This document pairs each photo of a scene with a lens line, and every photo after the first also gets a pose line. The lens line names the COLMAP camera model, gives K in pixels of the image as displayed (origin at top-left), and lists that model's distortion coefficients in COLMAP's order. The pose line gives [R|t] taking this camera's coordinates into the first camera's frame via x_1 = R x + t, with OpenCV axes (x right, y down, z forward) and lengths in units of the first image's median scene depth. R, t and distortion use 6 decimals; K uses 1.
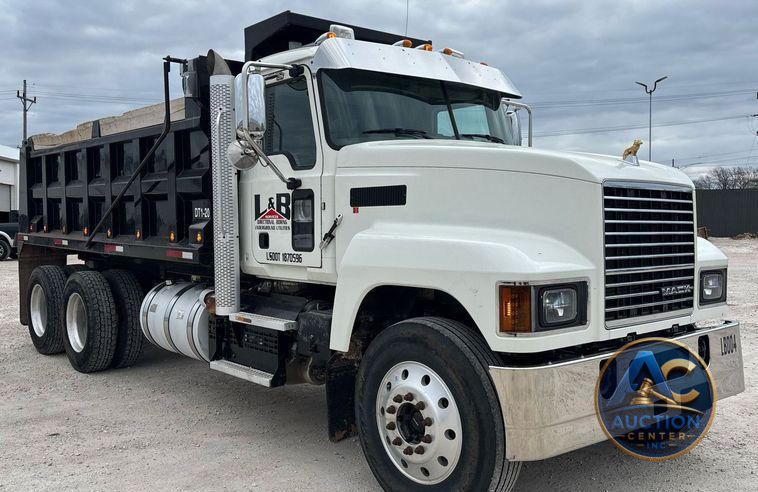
lens RADIAL K [[692.5, 0, 355.8], [0, 692.5, 250.1], [0, 0, 1]] dist [0.089414, -0.008347]
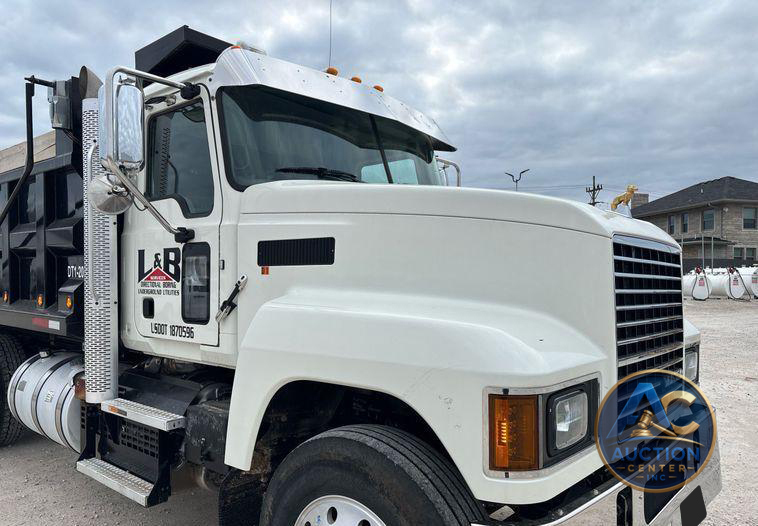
lens RADIAL K [[567.3, 0, 363.8], [0, 567.3, 280.4], [0, 0, 1]] dist [0.013033, -0.002352]
pose [[0.988526, 0.010853, 0.150661, 0.012142], [-0.004256, 0.999021, -0.044044, -0.018537], [-0.150991, 0.042897, 0.987604, 0.341609]]
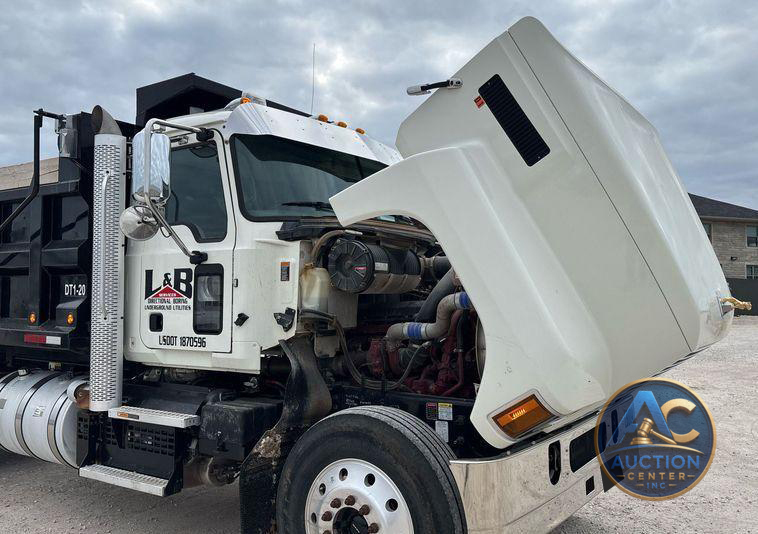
lens RADIAL K [[643.9, 0, 408.2], [0, 643.9, 264.7], [0, 0, 1]] dist [0.006955, 0.004120]
pose [[0.953190, 0.020614, 0.301667, -0.079876], [0.009066, 0.995276, -0.096658, -0.004664], [-0.302235, 0.094868, 0.948501, 0.133876]]
